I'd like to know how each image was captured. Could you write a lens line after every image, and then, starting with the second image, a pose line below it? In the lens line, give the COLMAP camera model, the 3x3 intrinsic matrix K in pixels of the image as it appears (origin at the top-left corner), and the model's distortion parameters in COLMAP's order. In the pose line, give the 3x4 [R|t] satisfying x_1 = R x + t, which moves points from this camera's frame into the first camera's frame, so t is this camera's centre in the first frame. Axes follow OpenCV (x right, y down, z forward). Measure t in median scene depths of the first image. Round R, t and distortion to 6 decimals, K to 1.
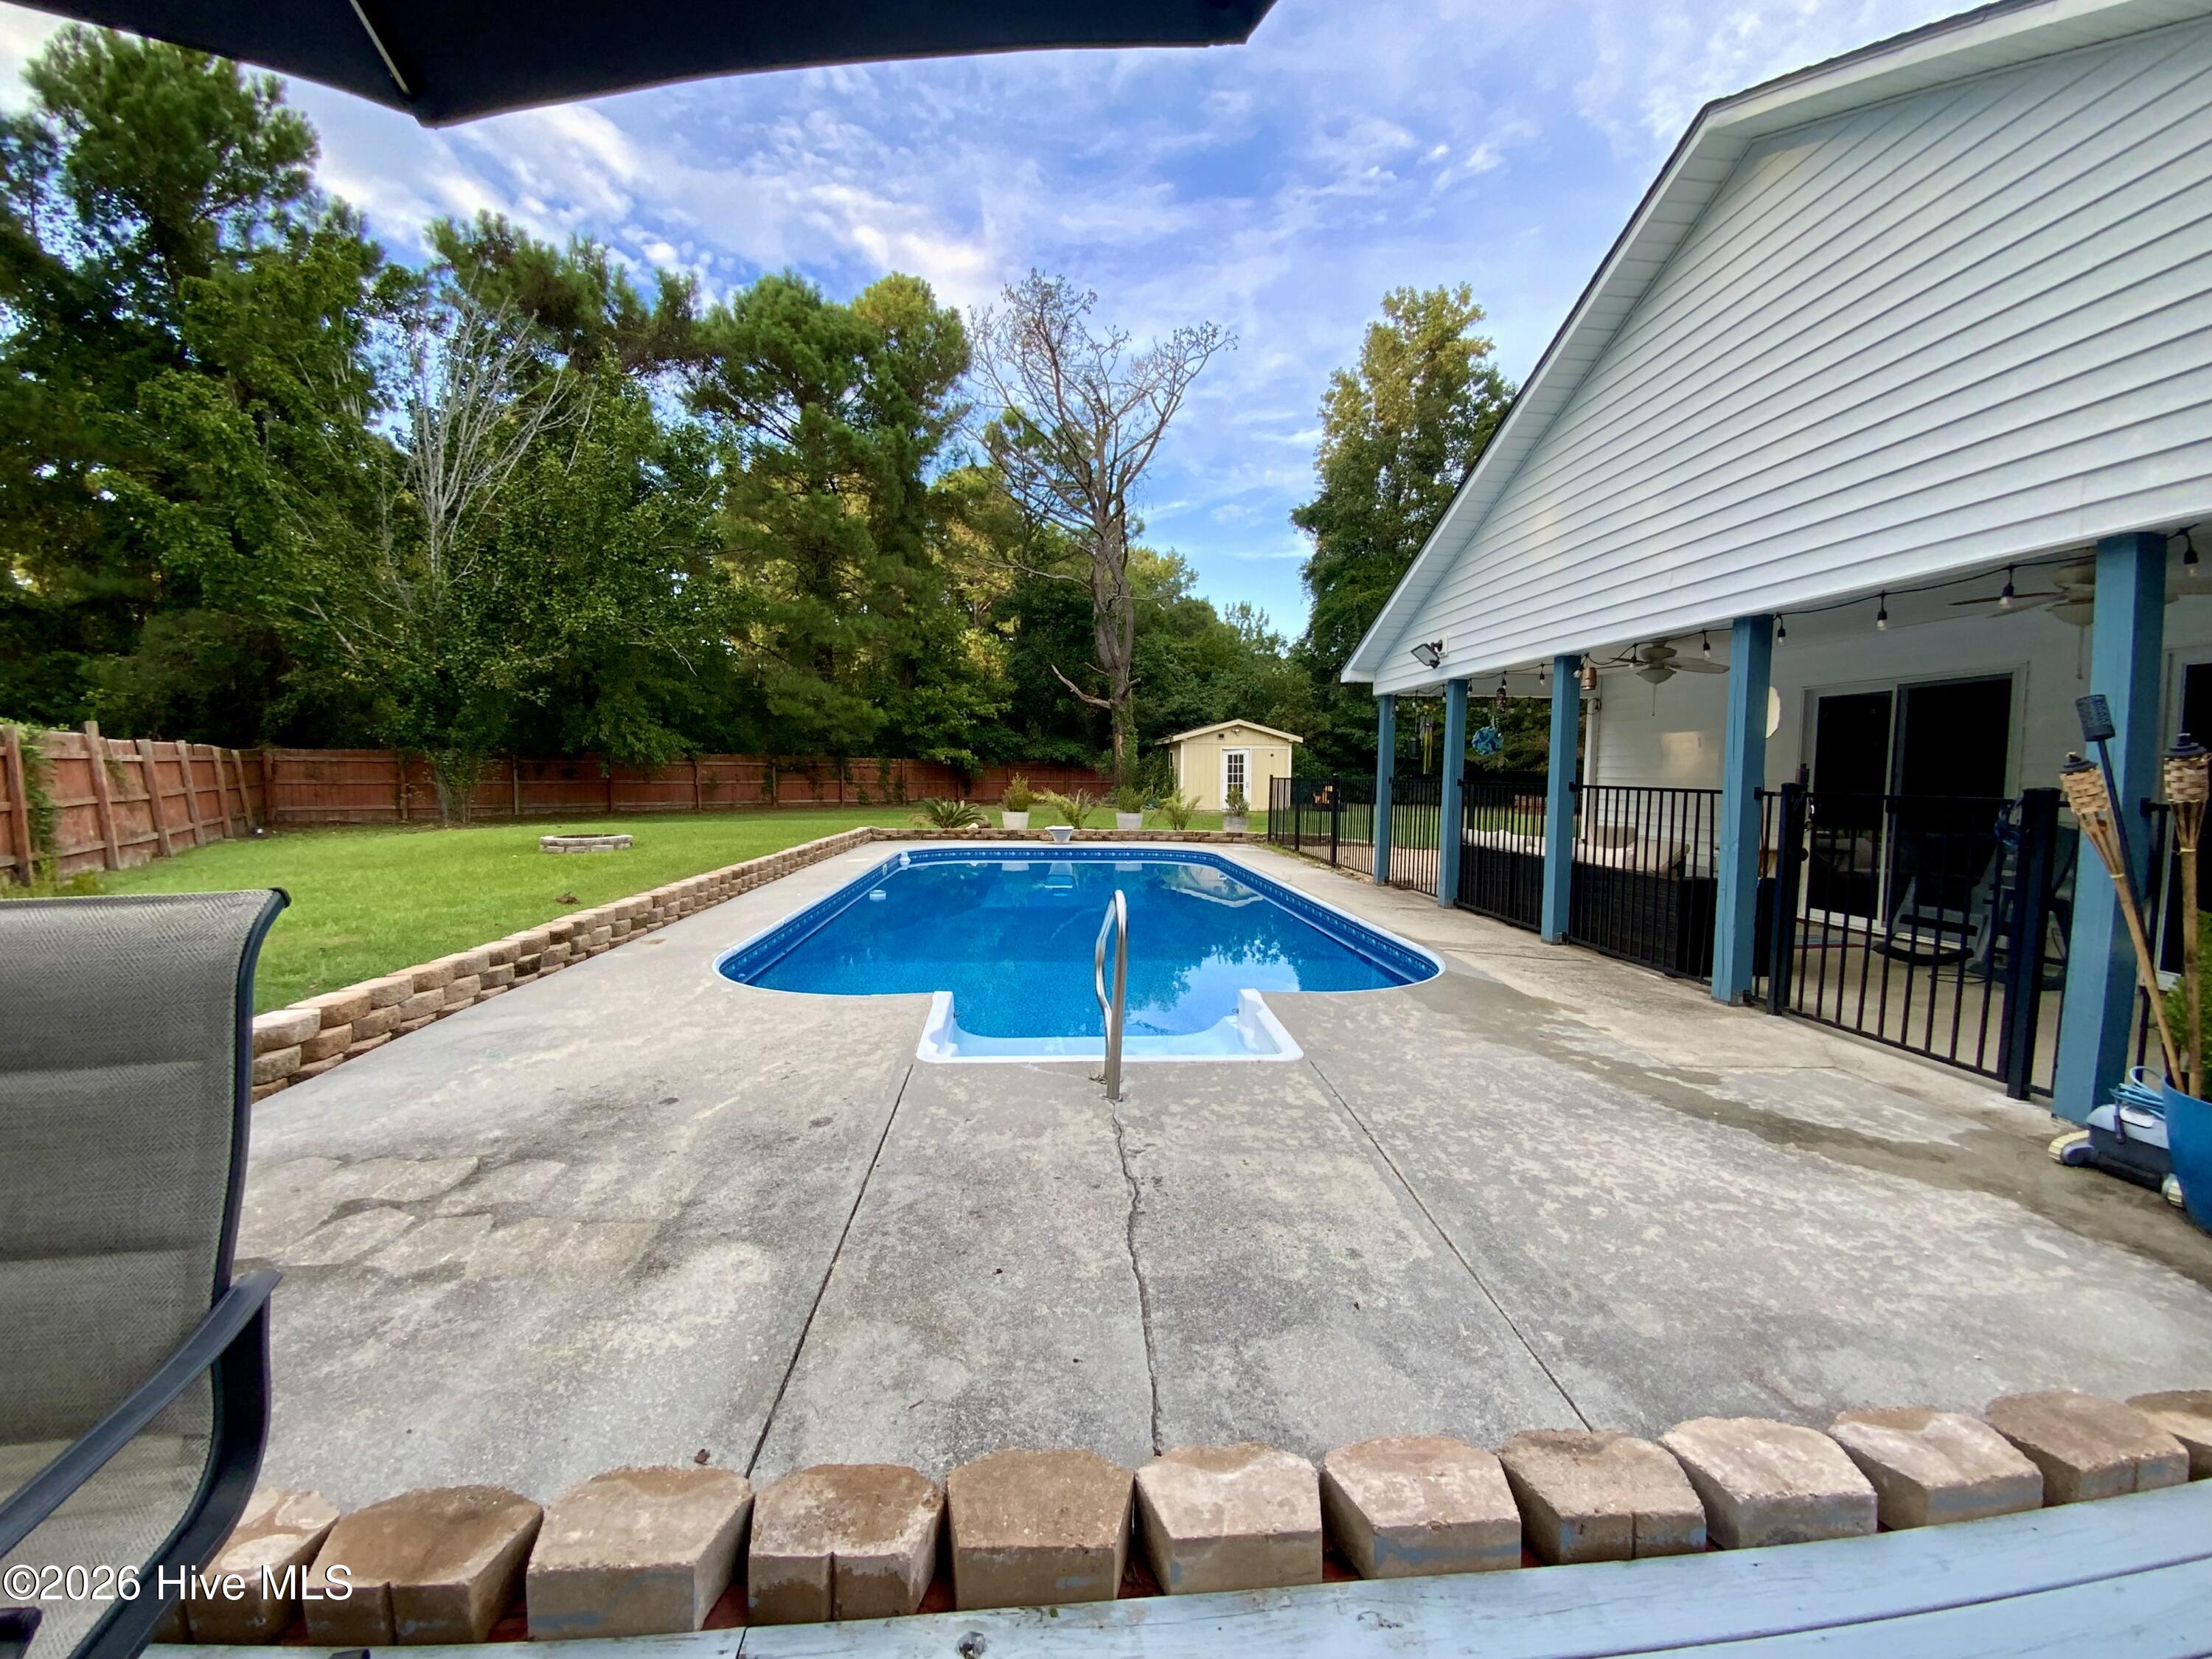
lens RADIAL K [[891.6, 0, 1108.6], [0, 891.6, 837.7], [0, 0, 1]] dist [0.017997, -0.022305]
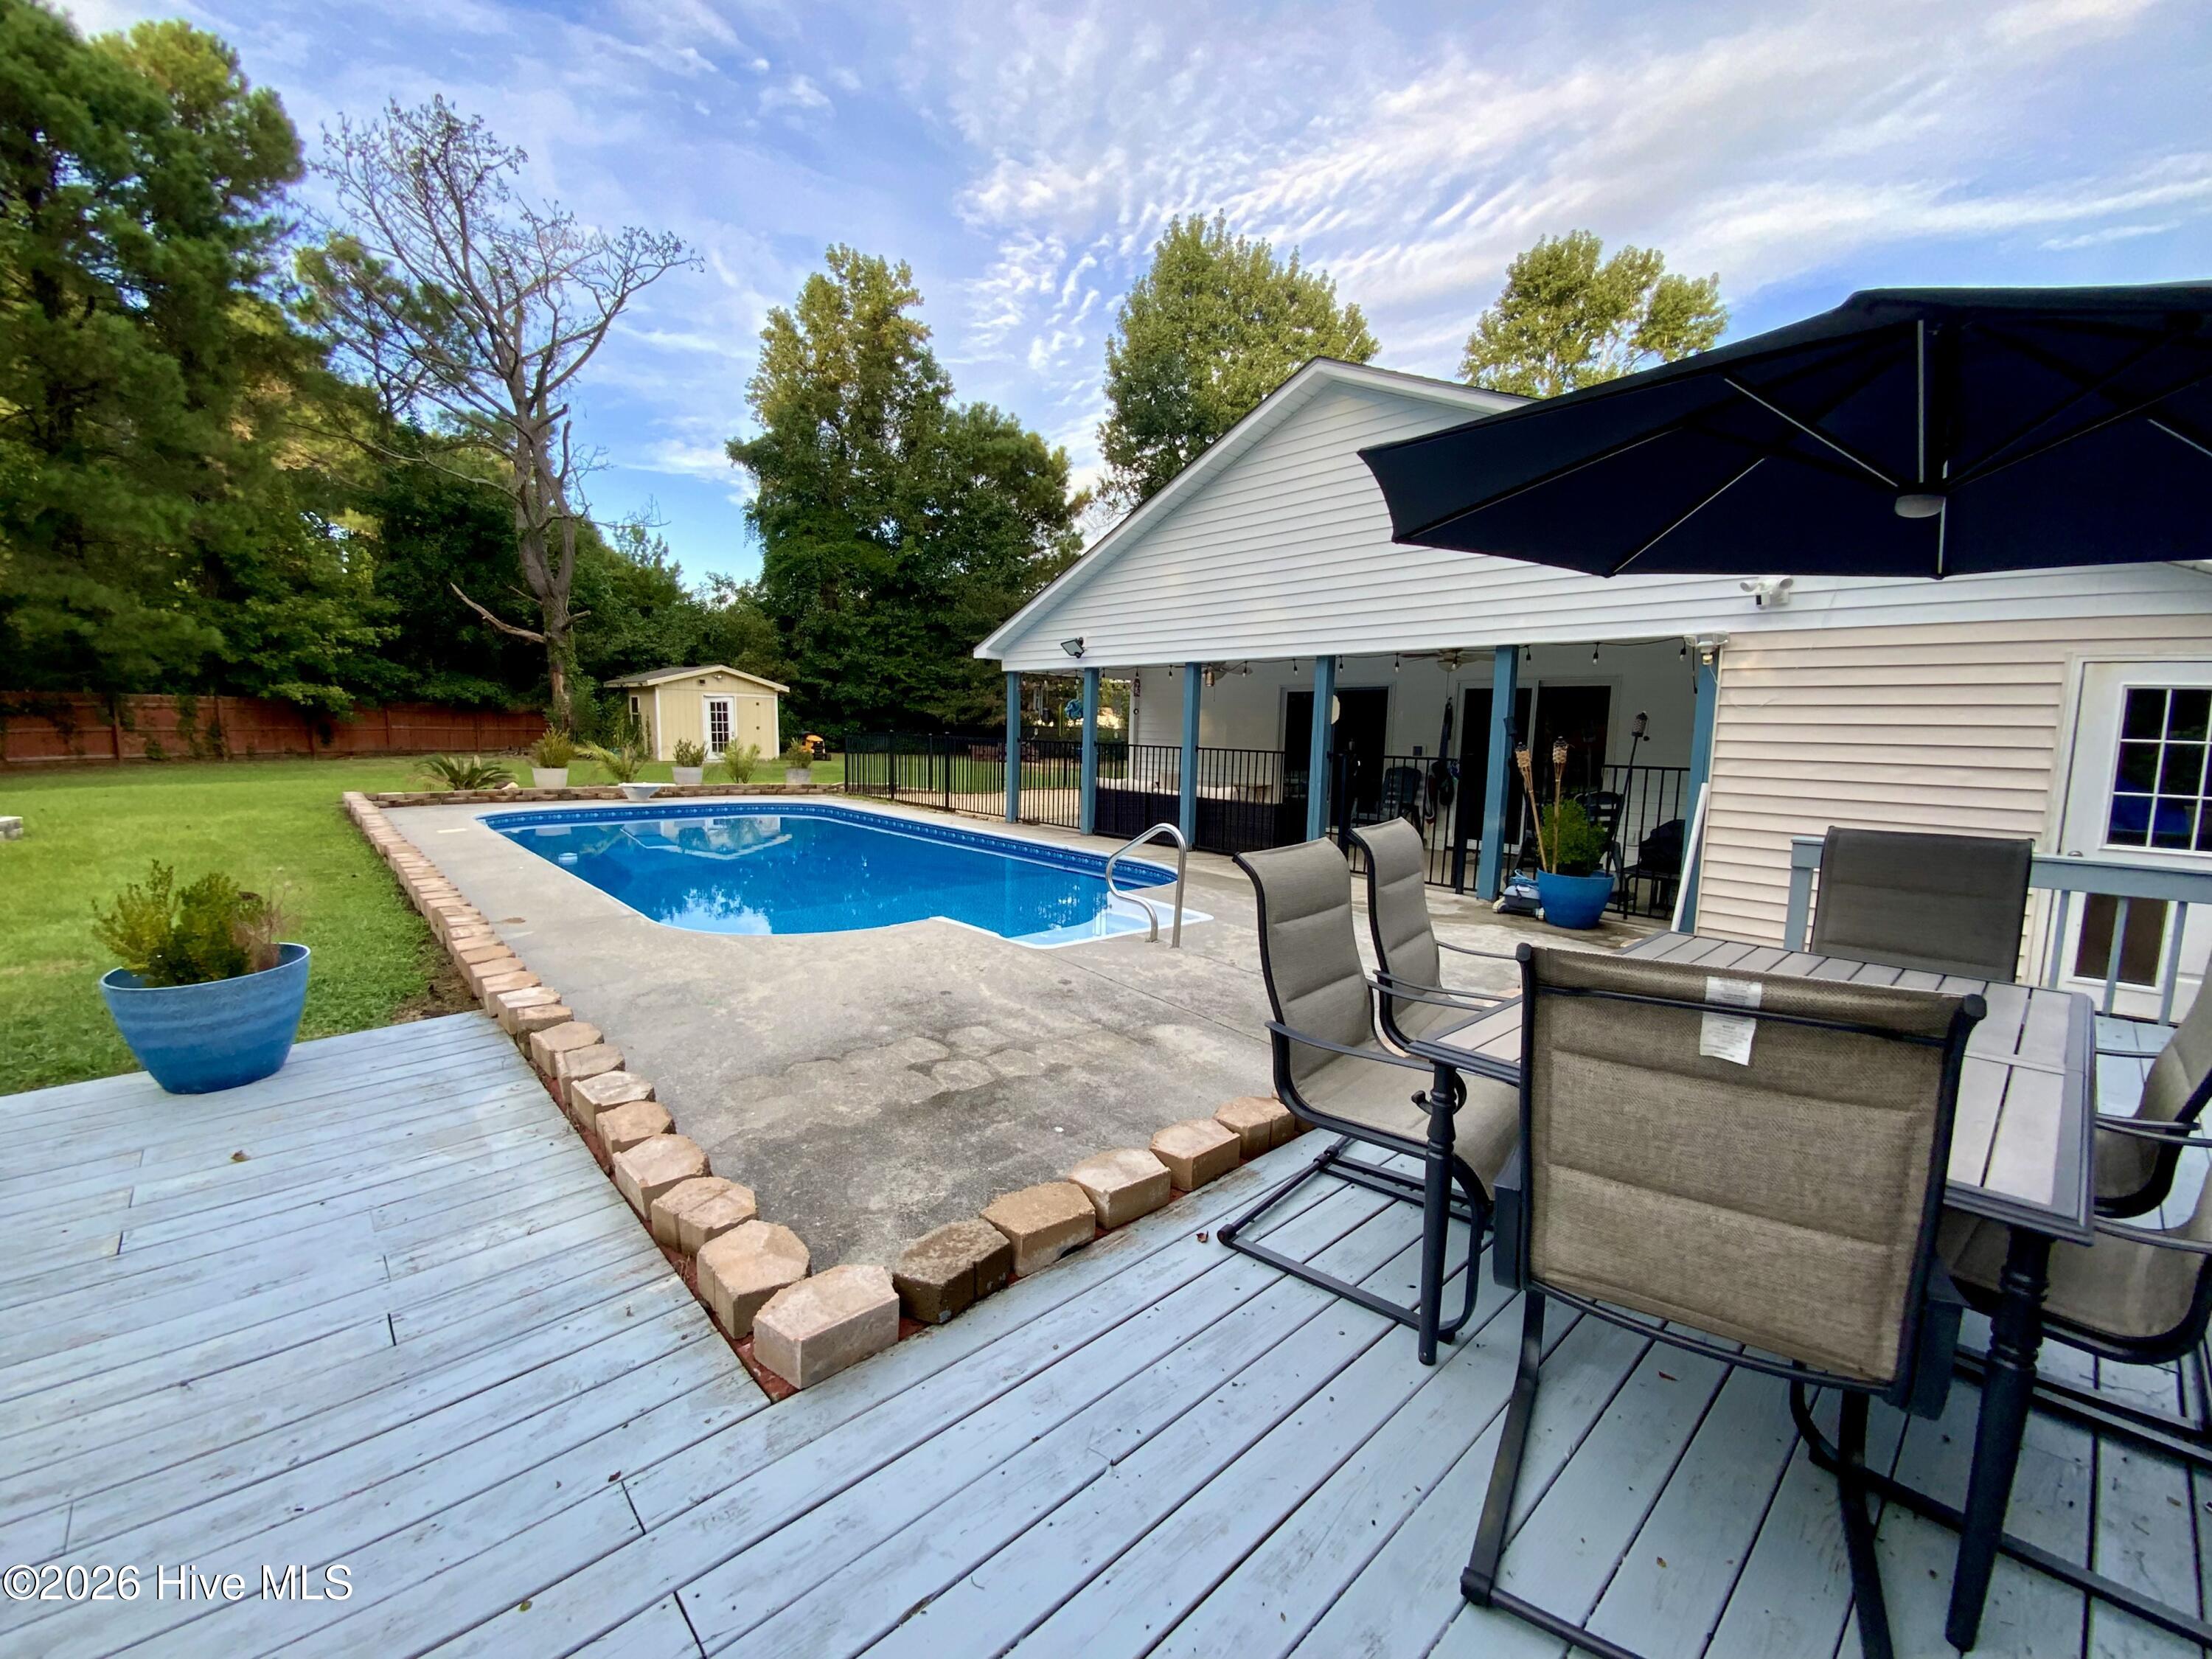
lens RADIAL K [[894.2, 0, 1106.0], [0, 894.2, 829.5], [0, 0, 1]] dist [0.030532, -0.021998]
pose [[0.789220, -0.063718, 0.610796, -0.121374], [0.031238, 0.997480, 0.063694, -0.004471], [-0.613315, -0.031189, 0.789222, -0.026779]]
